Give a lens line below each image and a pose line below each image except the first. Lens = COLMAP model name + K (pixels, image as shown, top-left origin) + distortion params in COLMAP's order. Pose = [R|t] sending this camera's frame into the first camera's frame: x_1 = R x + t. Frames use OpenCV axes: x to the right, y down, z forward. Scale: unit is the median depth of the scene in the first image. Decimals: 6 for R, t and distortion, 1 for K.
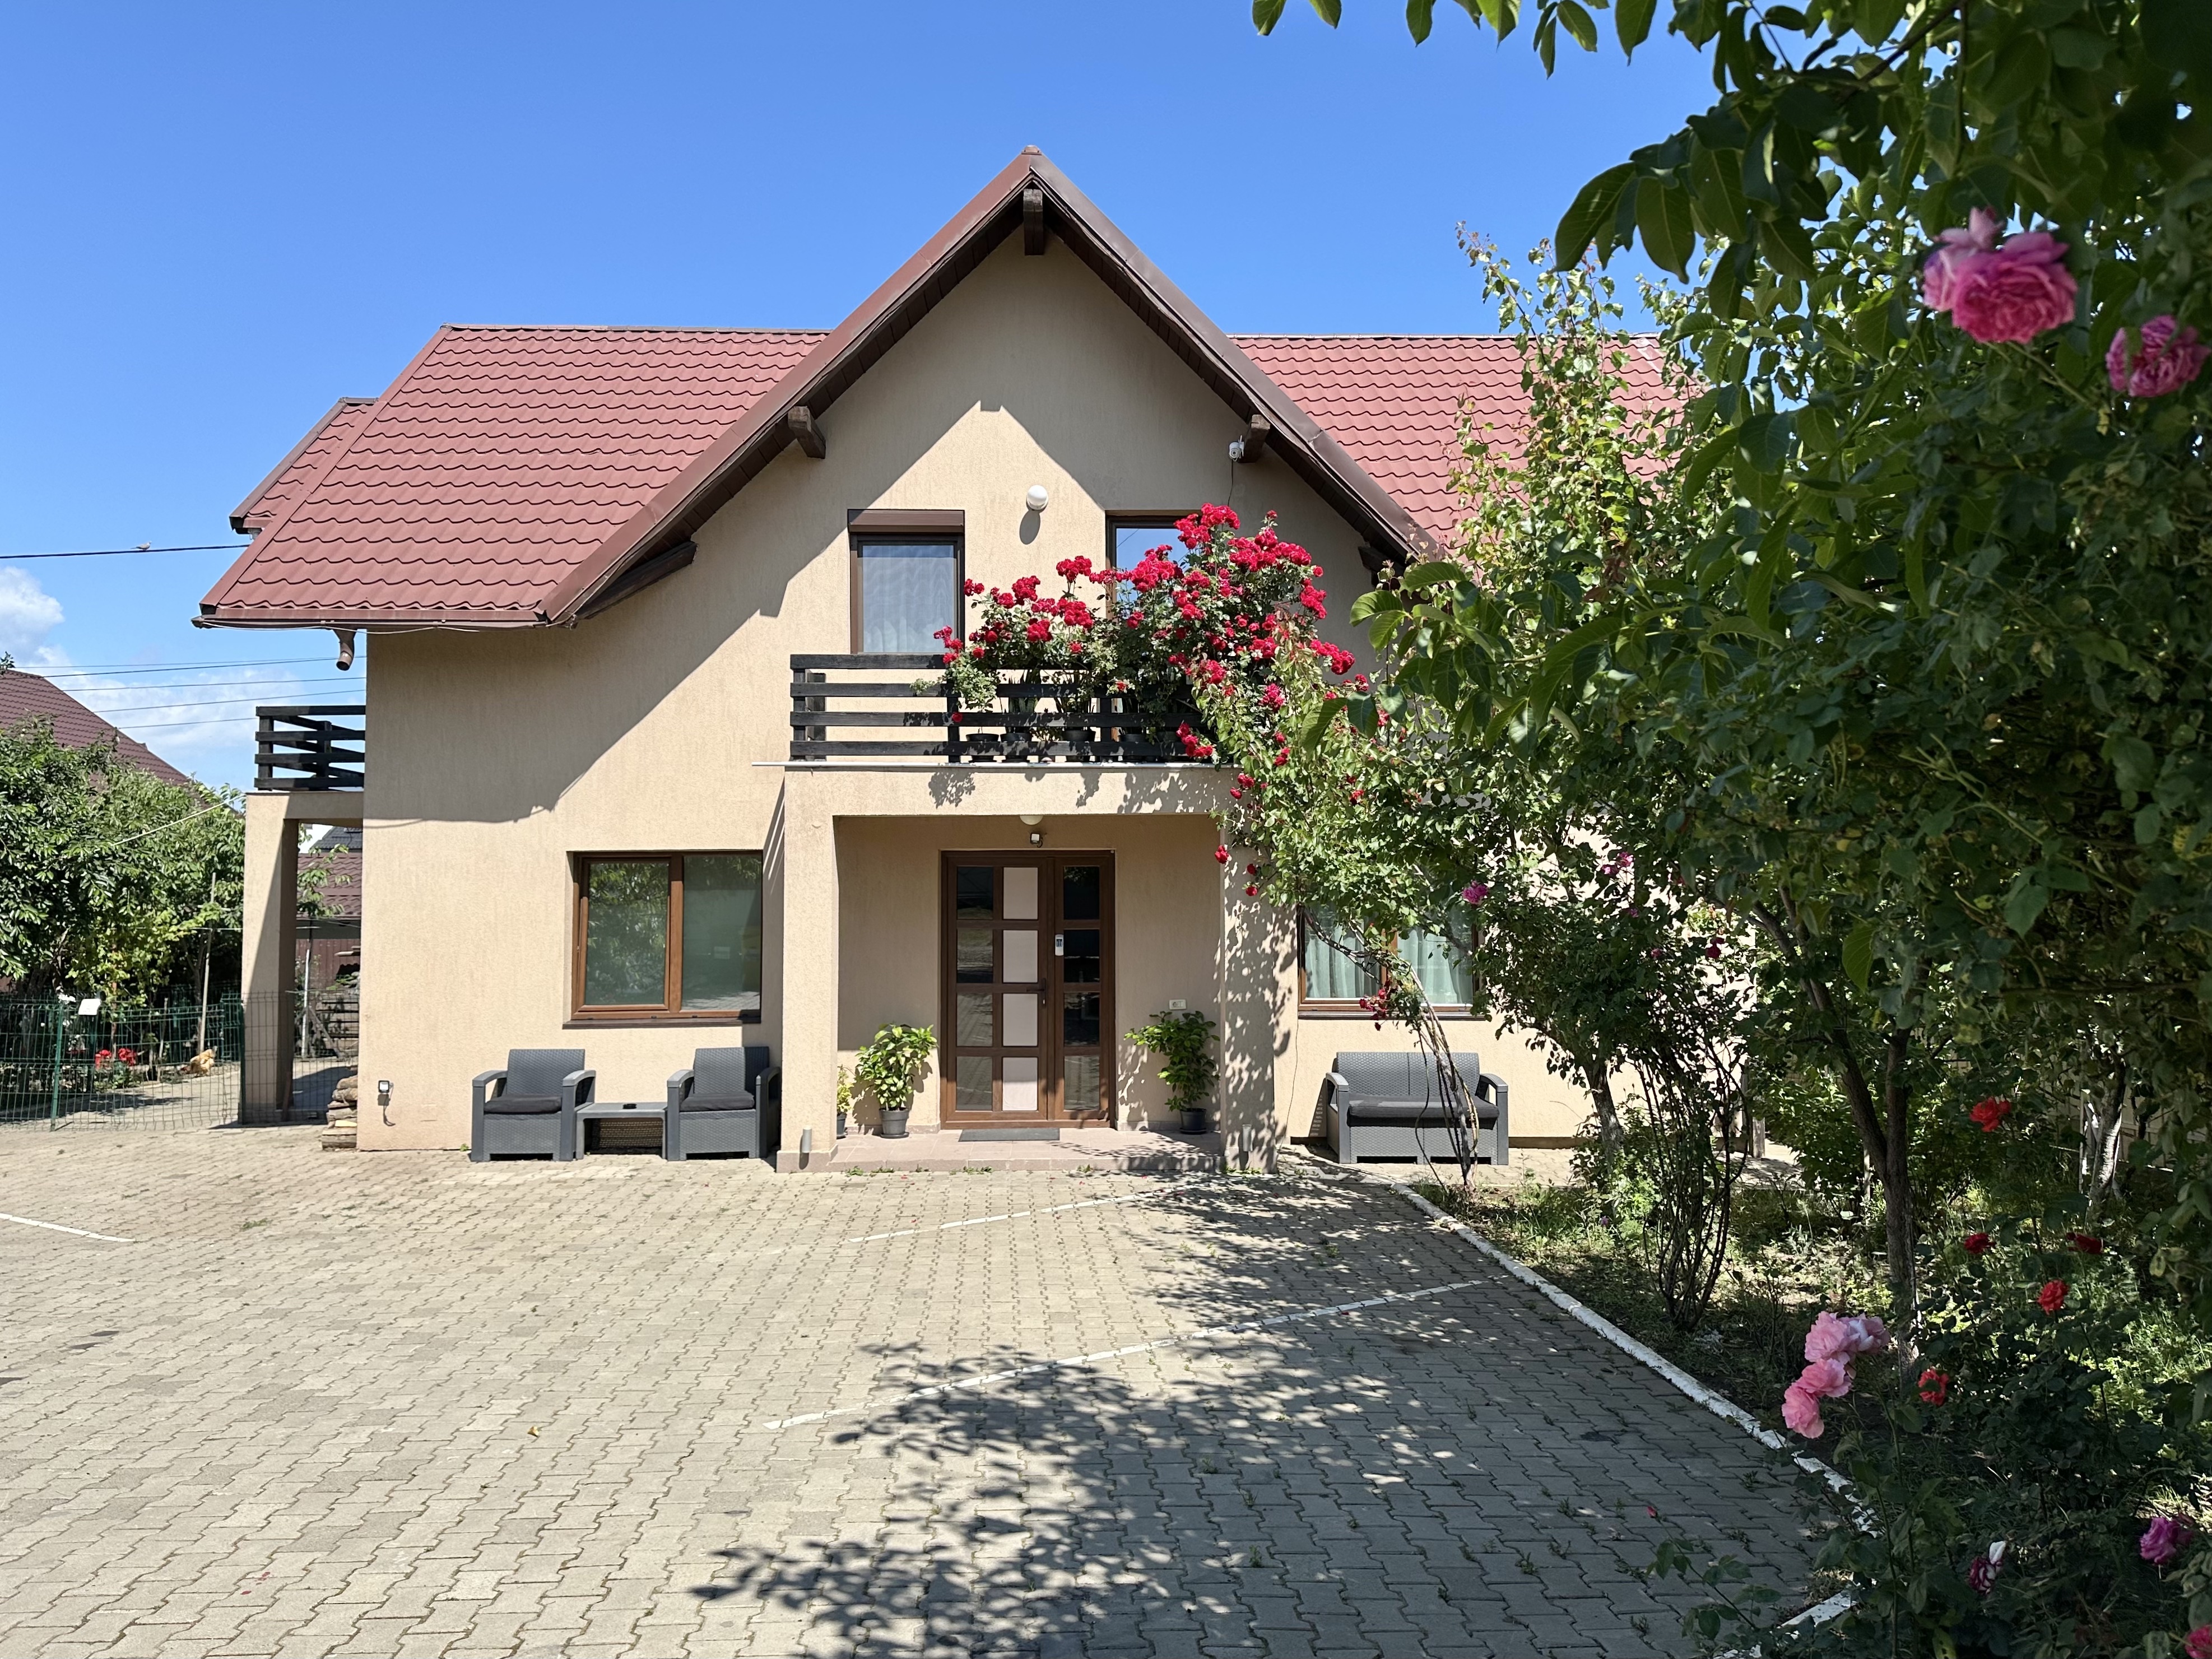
lens RADIAL K [[1534.3, 0, 1117.5], [0, 1534.3, 833.0], [0, 0, 1]] dist [0.030252, 0.000965]
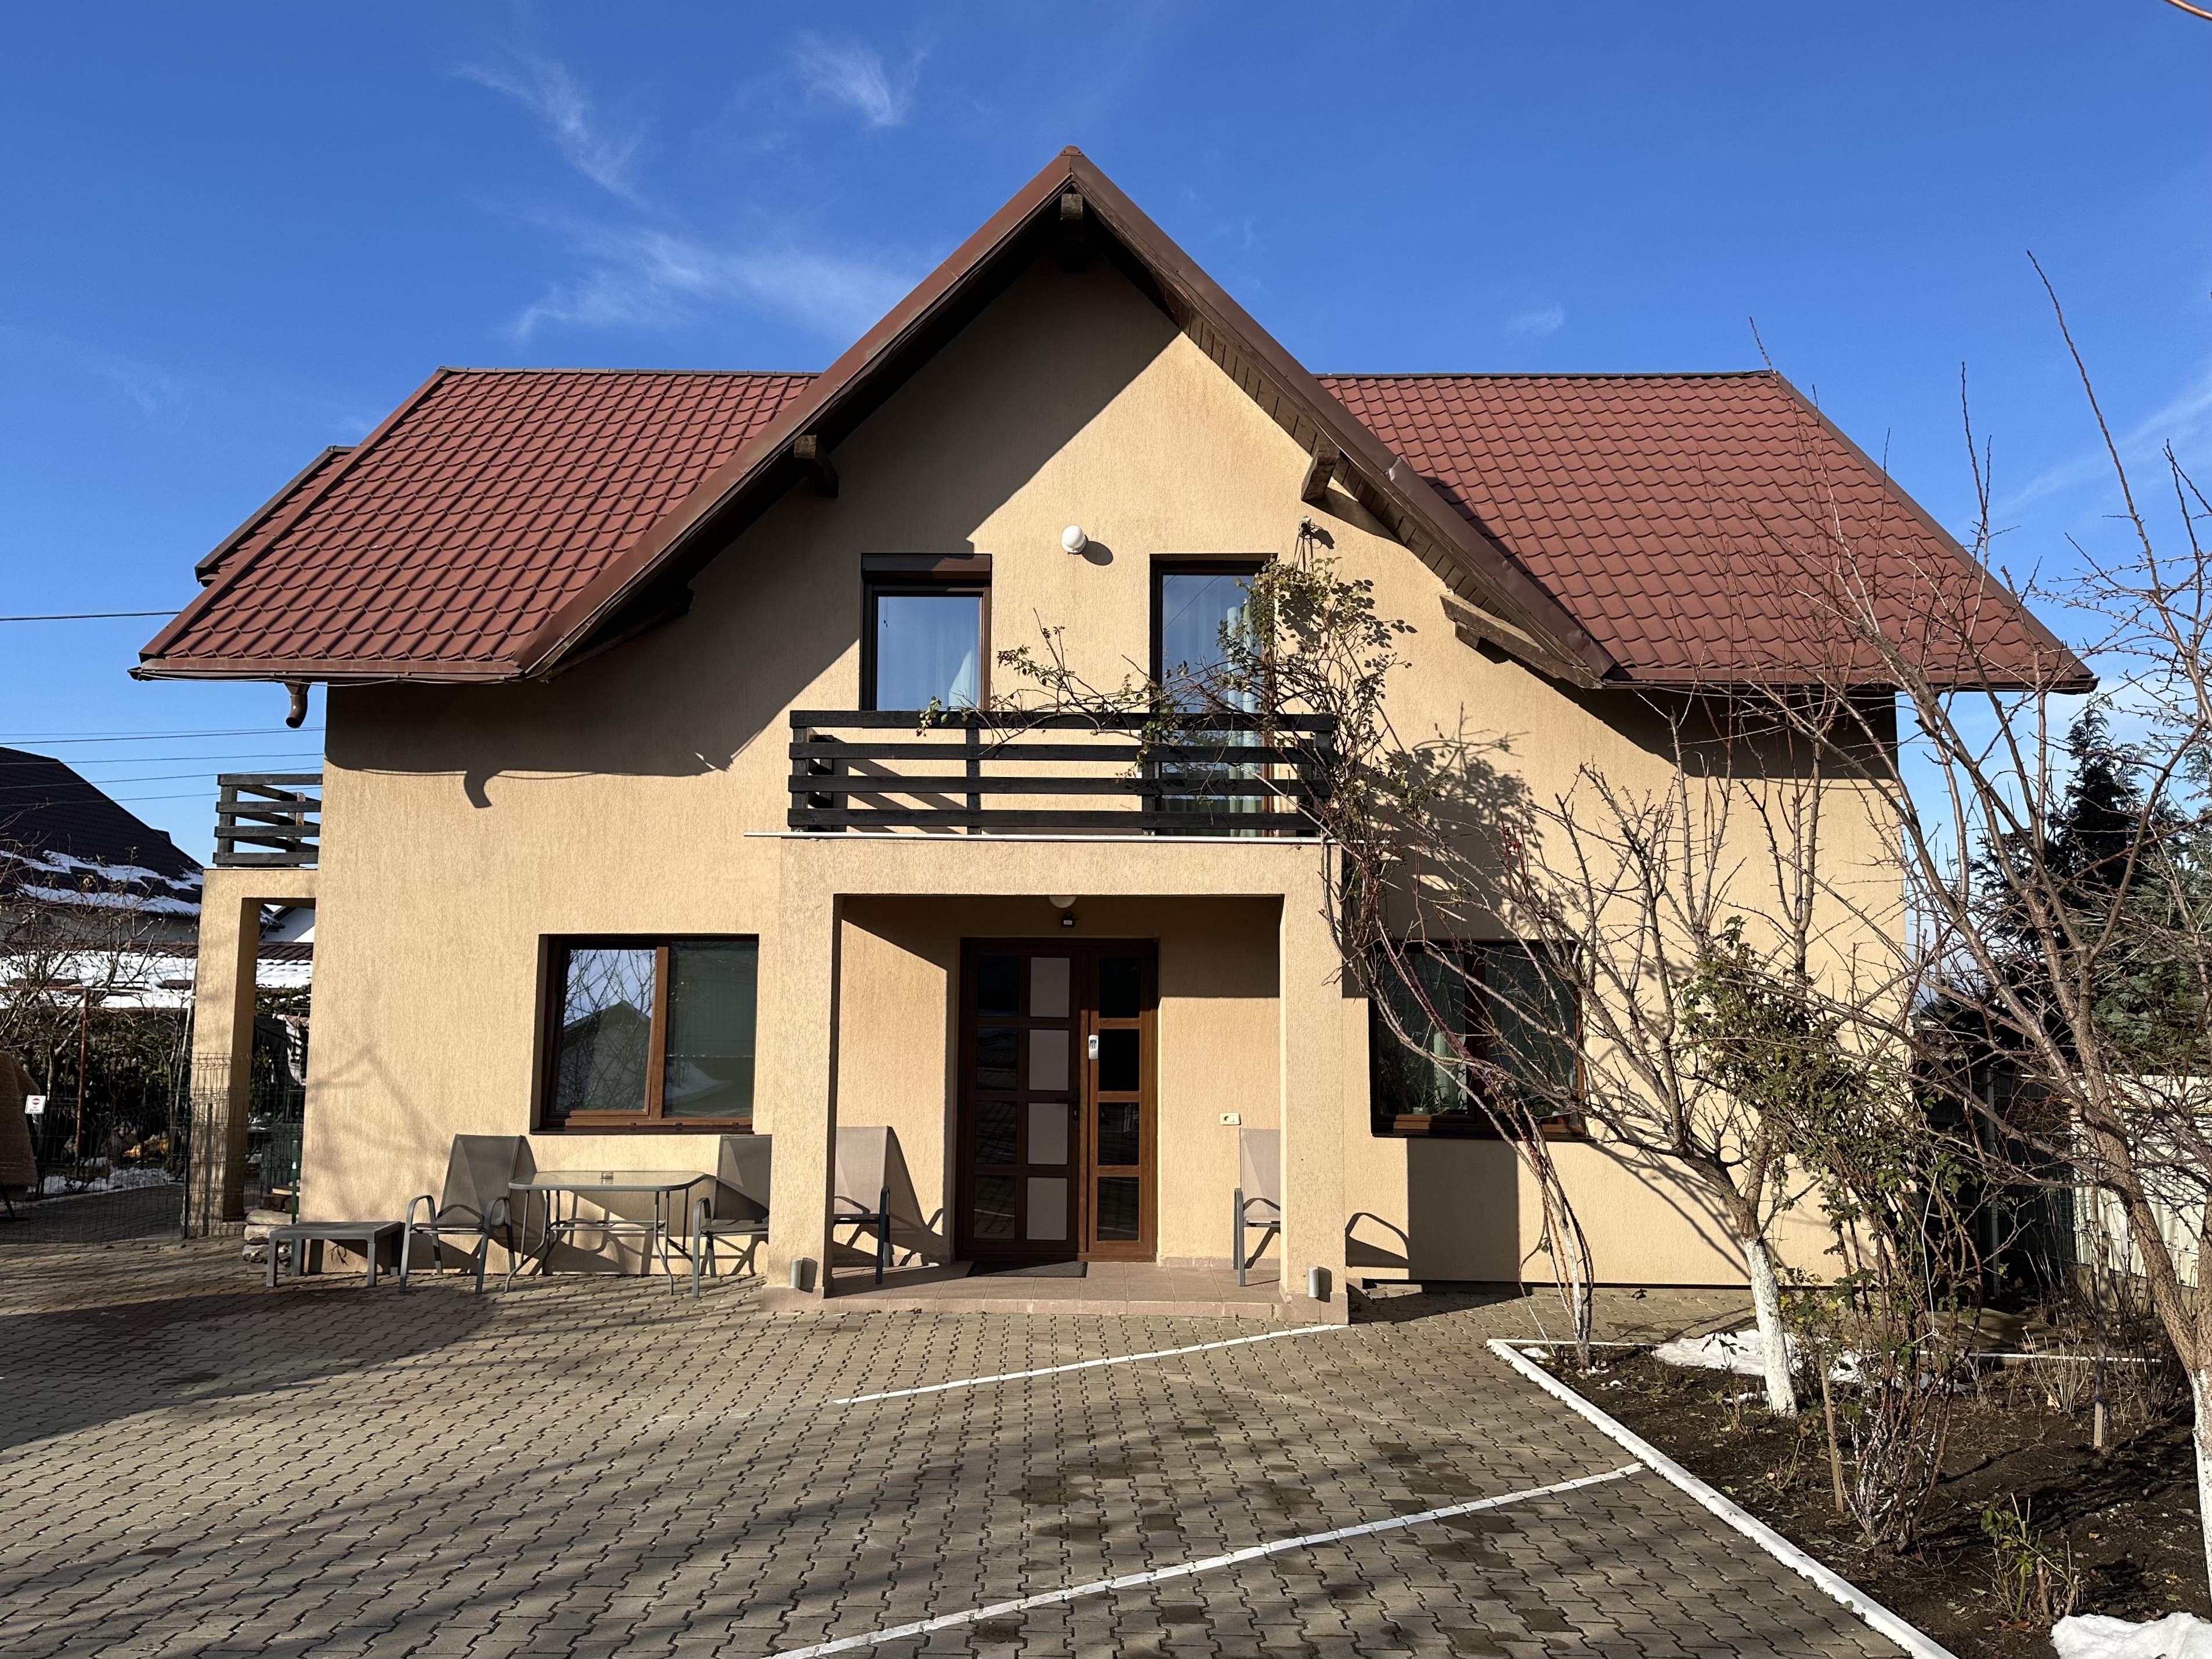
lens RADIAL K [[1534.3, 0, 1085.6], [0, 1534.3, 812.7], [0, 0, 1]] dist [0.030252, 0.000965]
pose [[0.998976, 0.005729, -0.044882, -0.004555], [-0.009302, 0.996767, -0.079807, 0.010178], [0.044280, 0.080142, 0.995799, 0.131731]]
